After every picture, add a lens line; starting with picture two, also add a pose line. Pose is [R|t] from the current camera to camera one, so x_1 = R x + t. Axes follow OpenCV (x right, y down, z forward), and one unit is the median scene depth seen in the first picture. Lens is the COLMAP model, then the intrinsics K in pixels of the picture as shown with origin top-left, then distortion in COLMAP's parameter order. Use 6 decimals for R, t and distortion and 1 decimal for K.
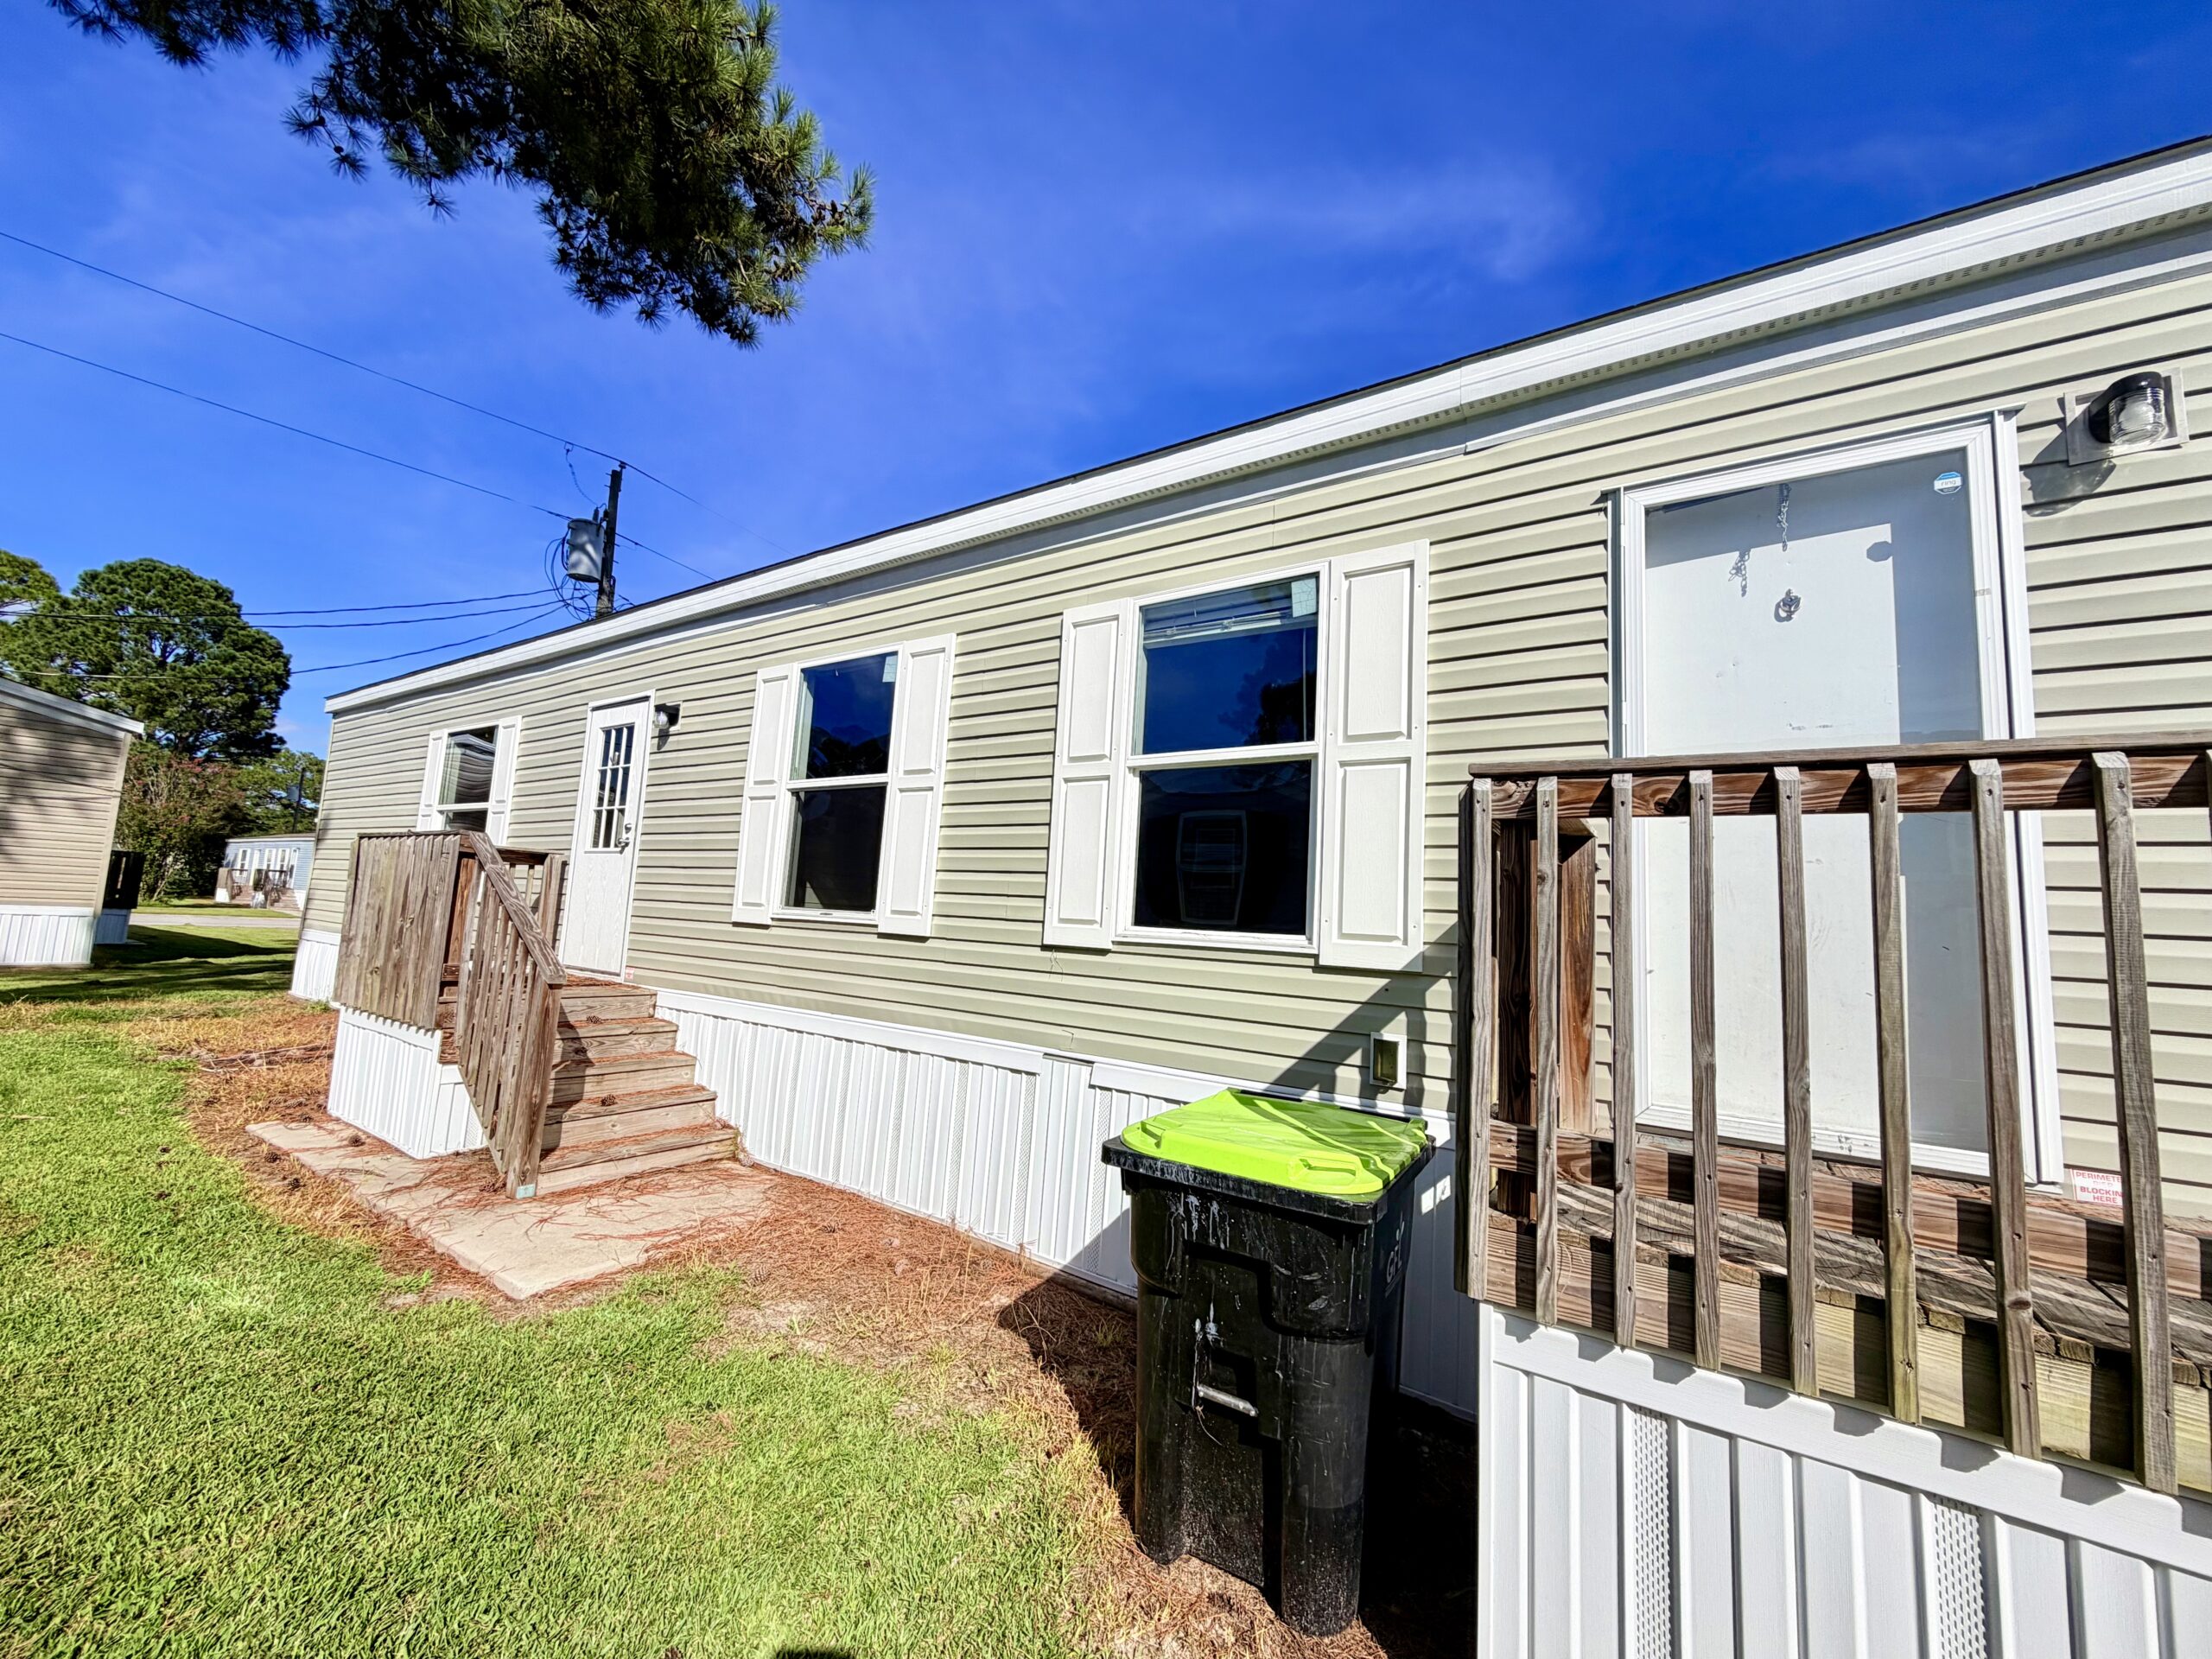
lens RADIAL K [[882.4, 0, 1106.0], [0, 882.4, 829.5], [0, 0, 1]] dist [0.000817, -0.000266]
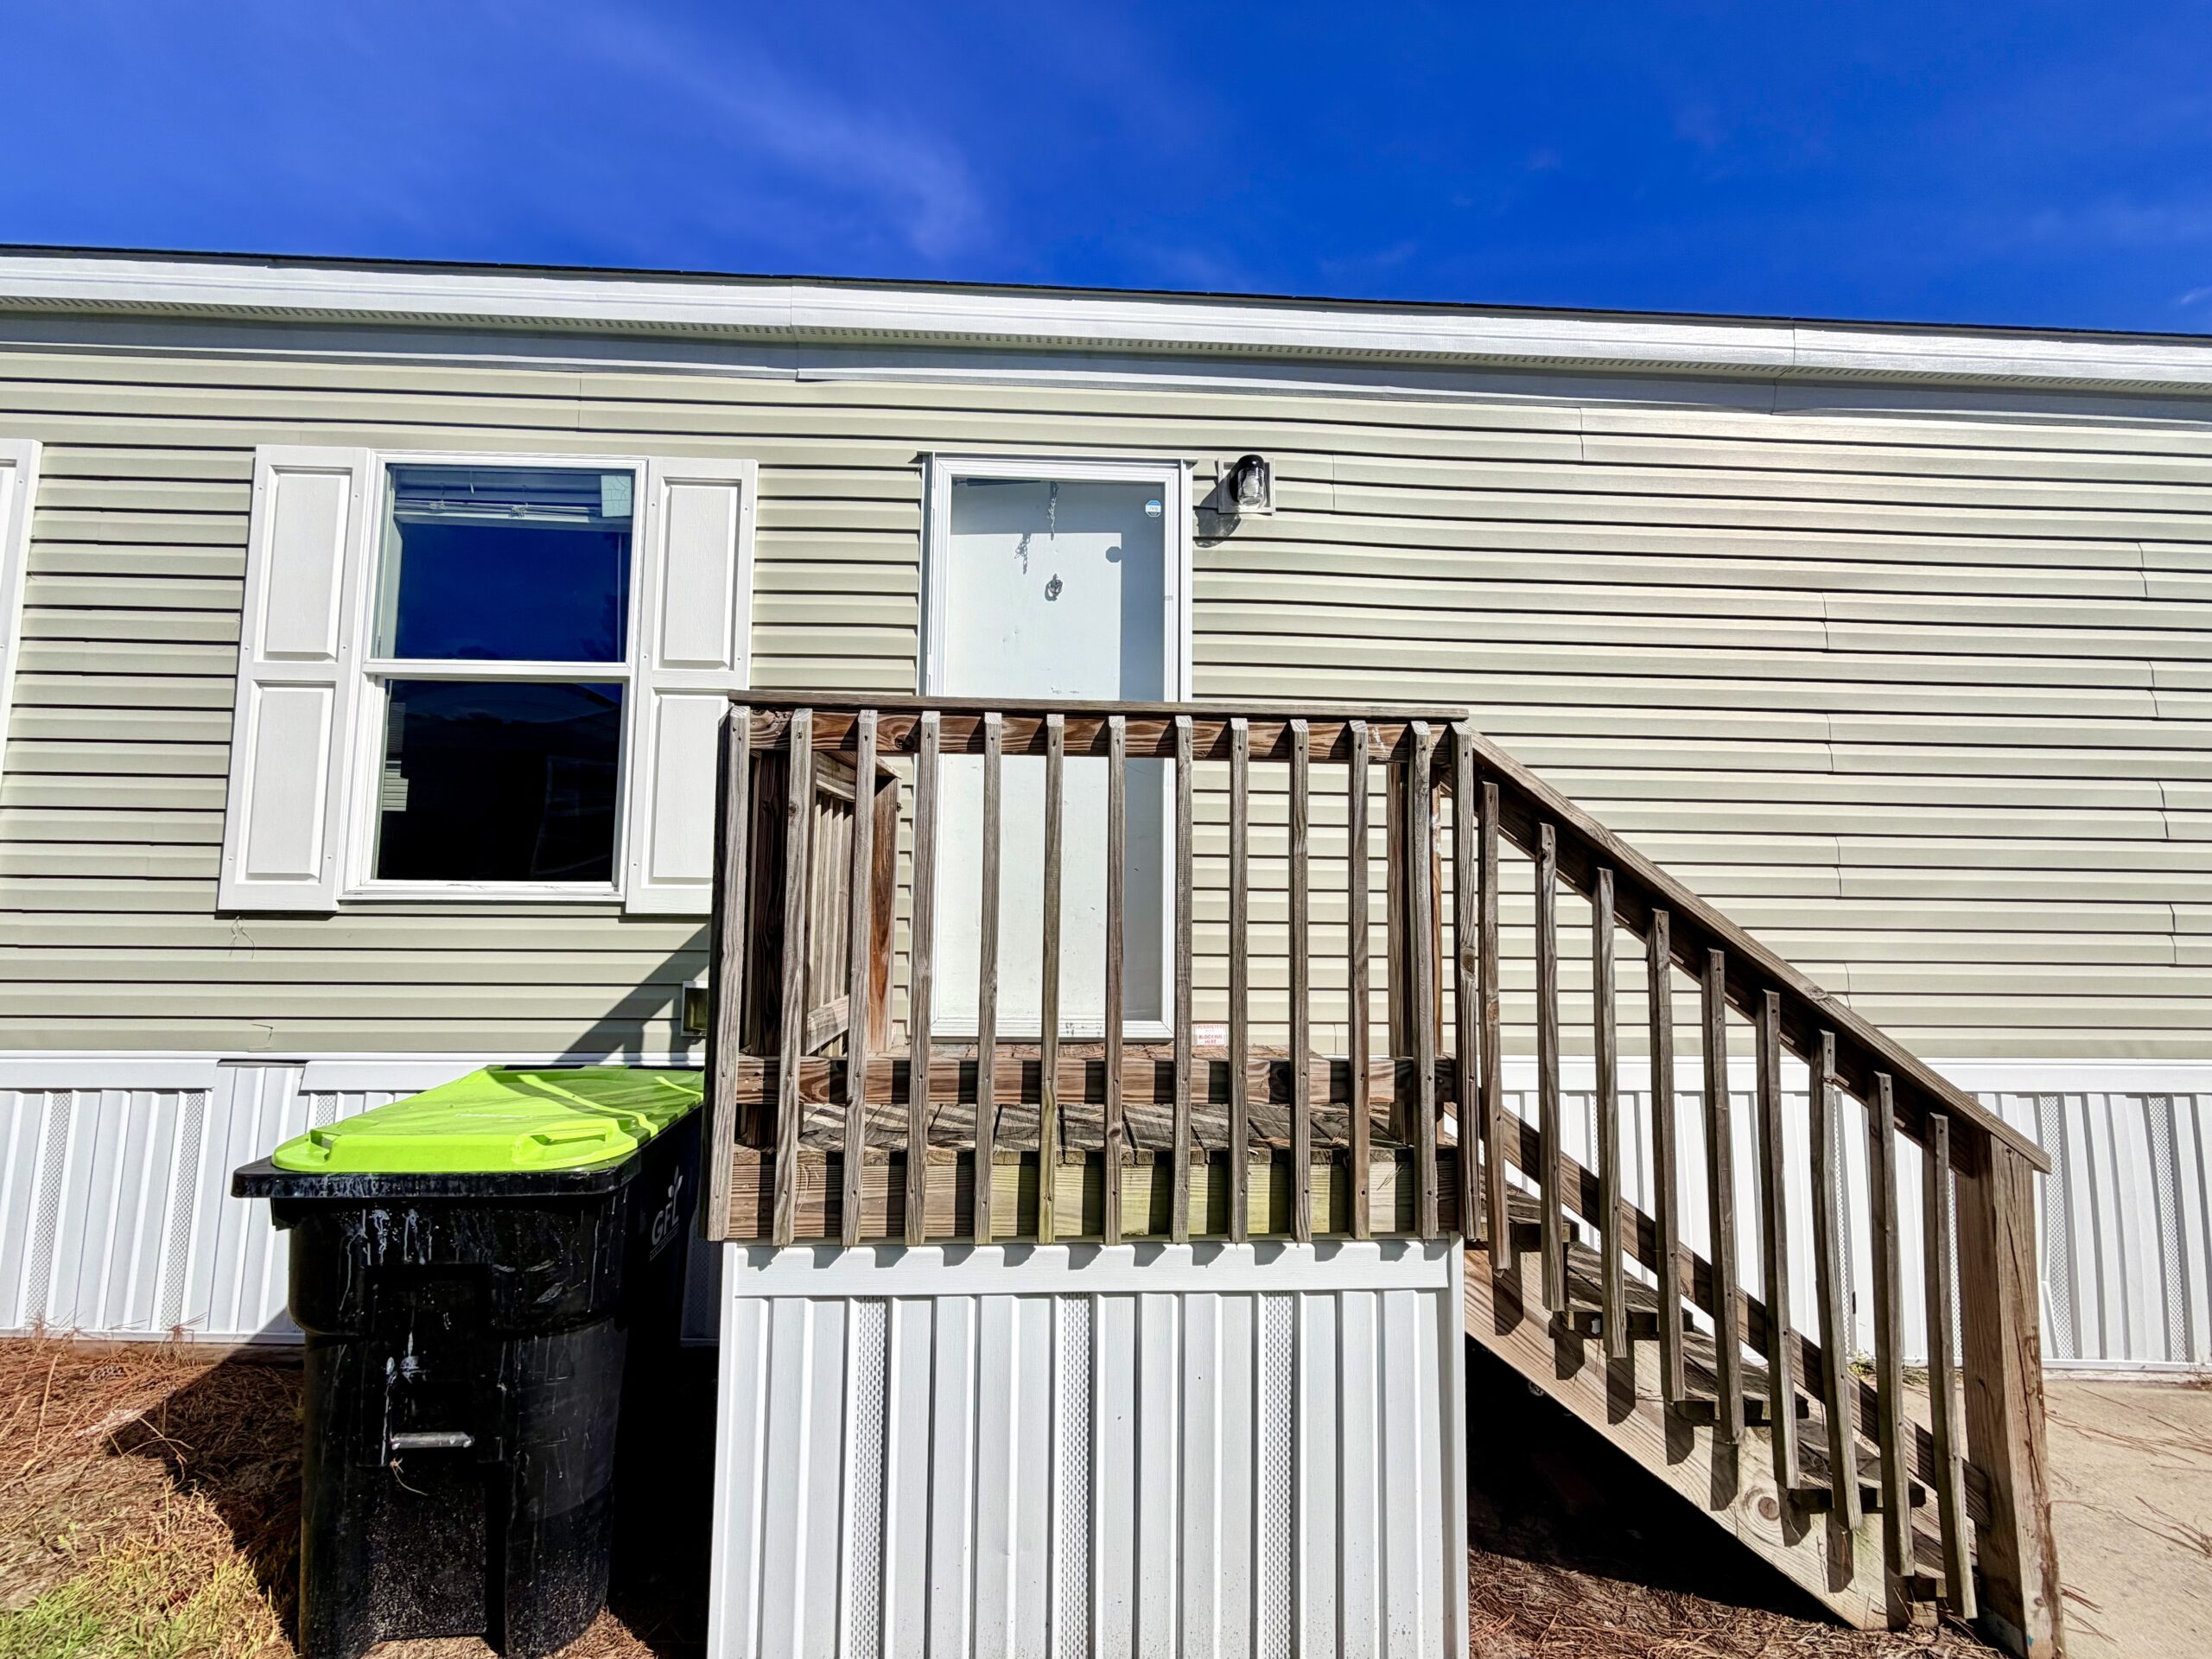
lens RADIAL K [[882.4, 0, 1106.0], [0, 882.4, 829.5], [0, 0, 1]] dist [0.000817, -0.000266]
pose [[0.797665, -0.004769, 0.603082, 0.123040], [-0.030692, 0.998352, 0.048489, 0.012972], [-0.602319, -0.057188, 0.796204, -0.005551]]
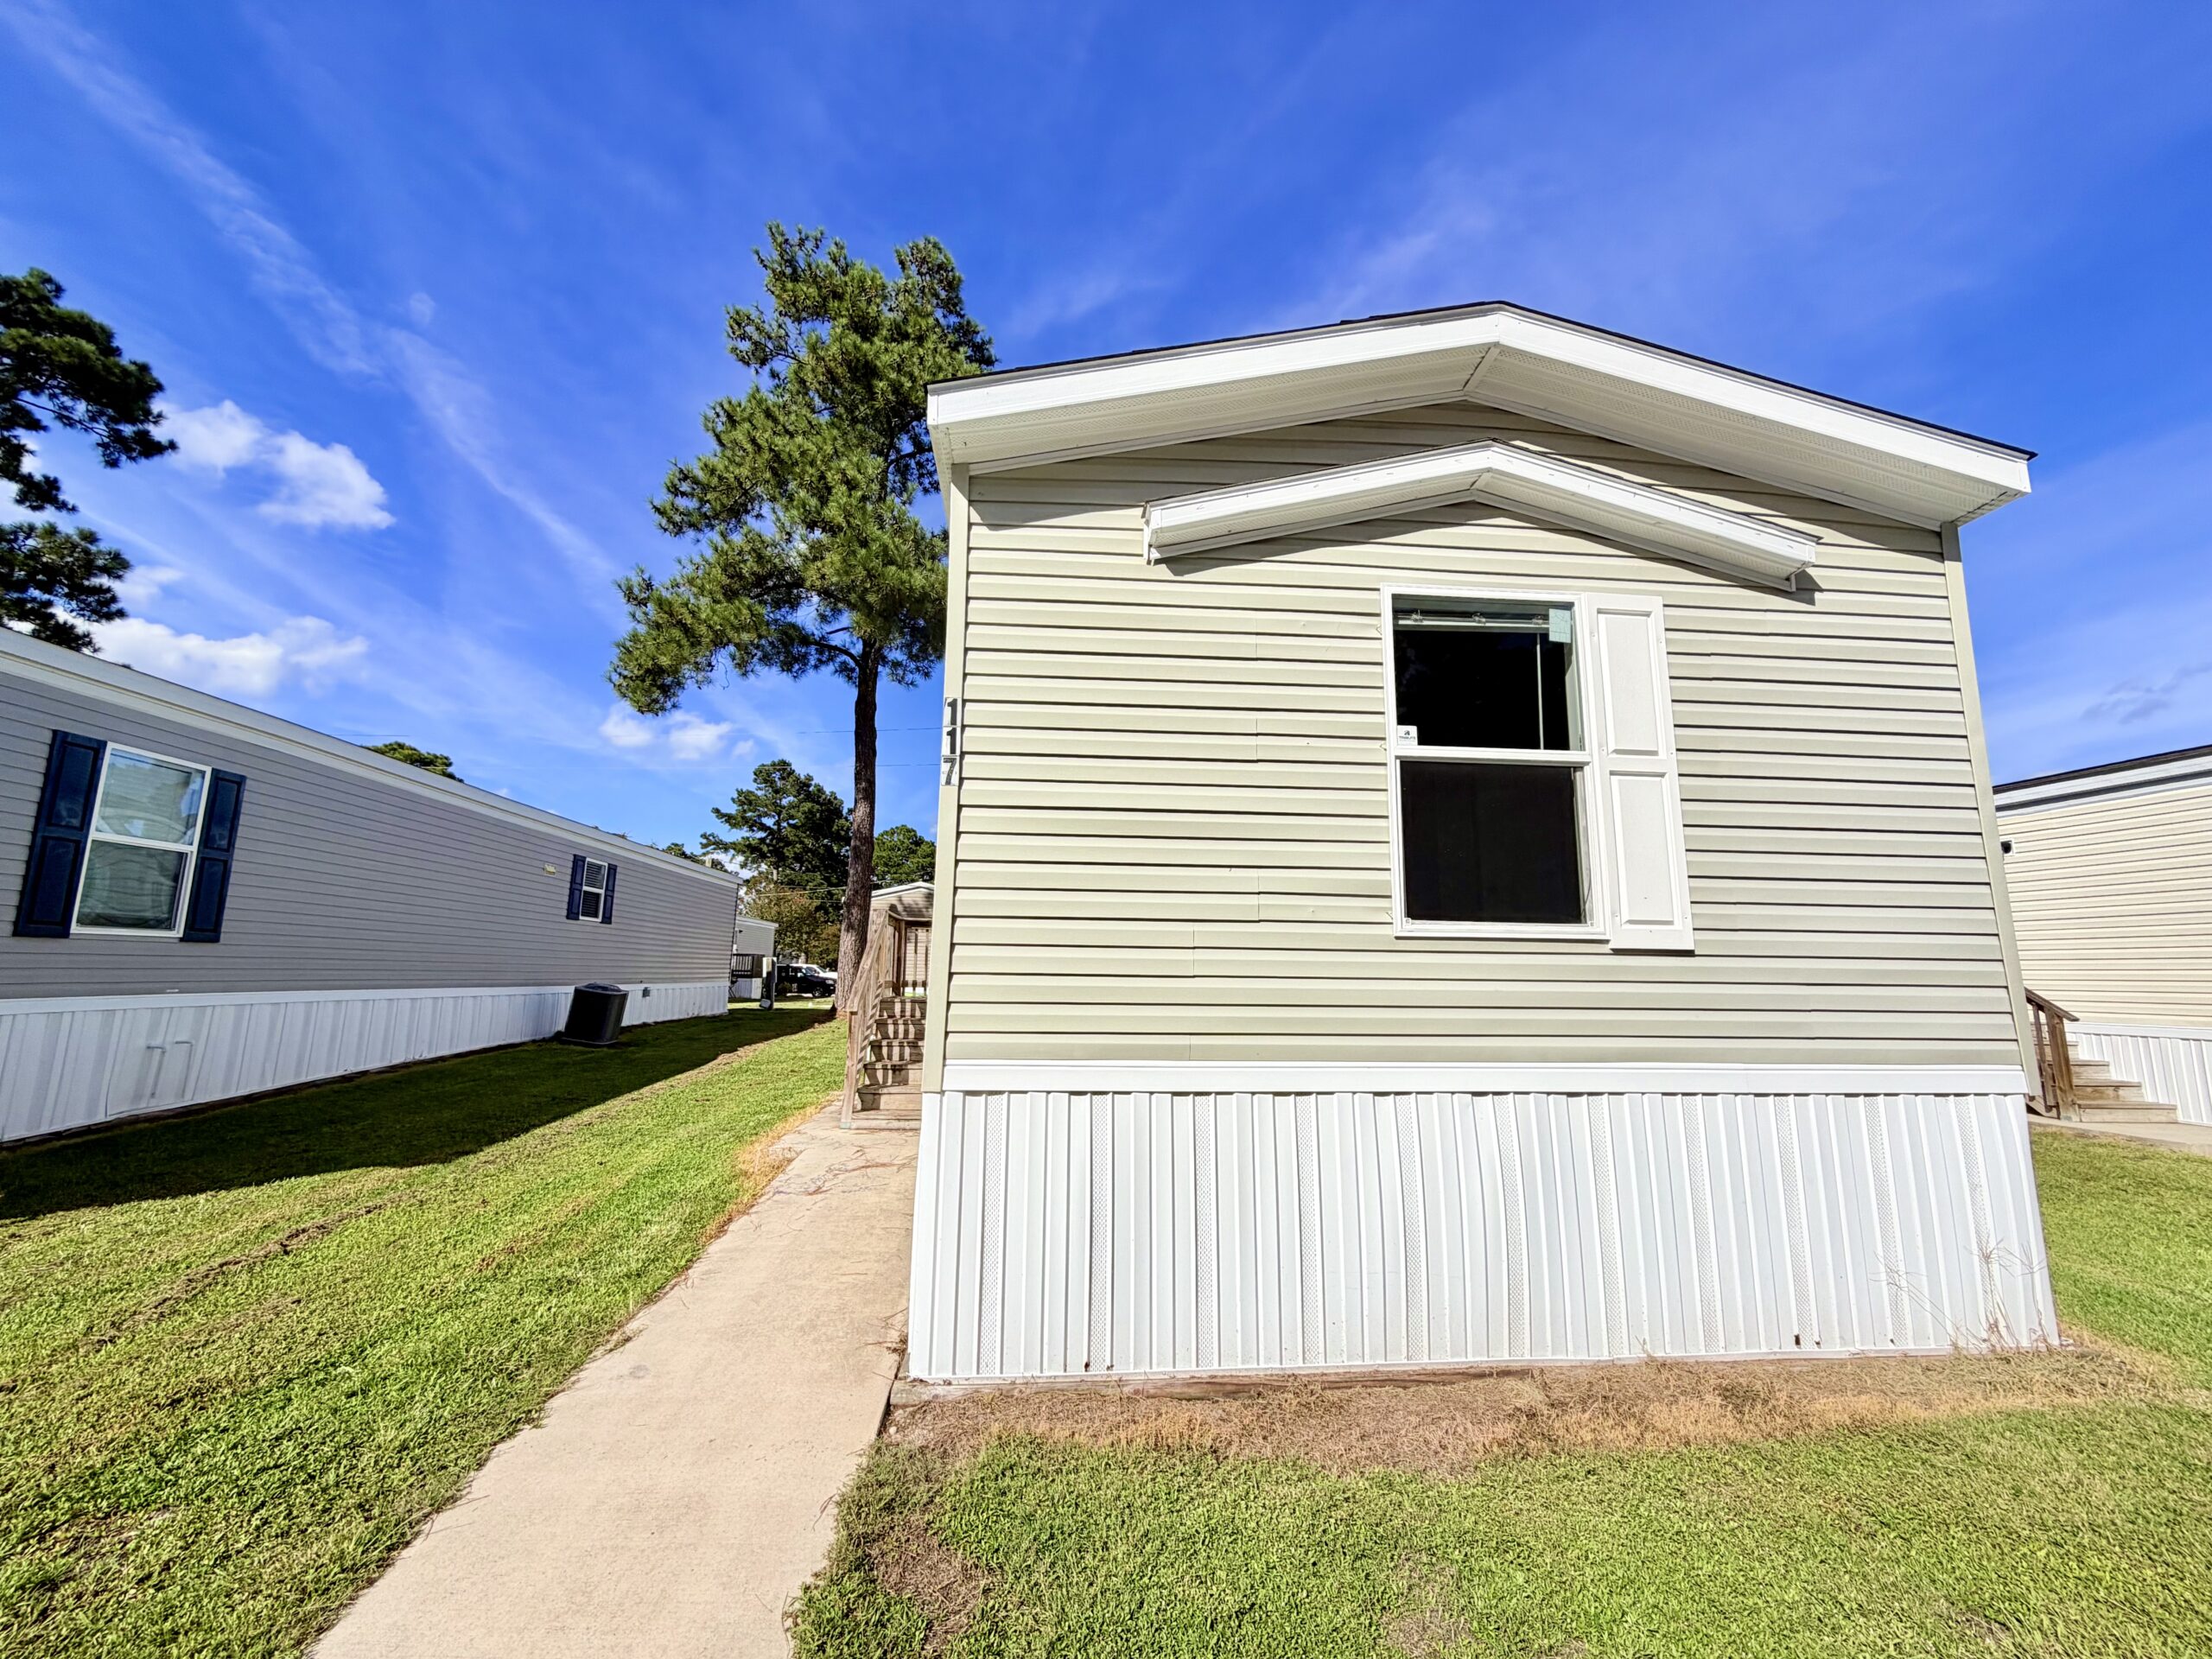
lens RADIAL K [[805.1, 0, 1103.4], [0, 805.1, 794.5], [0, 0, 1]] dist [0.000041, -0.000043]
pose [[0.759601, 0.053033, 0.648224, -1.271858], [-0.041512, 0.998591, -0.033052, 0.022810], [-0.649064, -0.001803, 0.760732, 0.862593]]
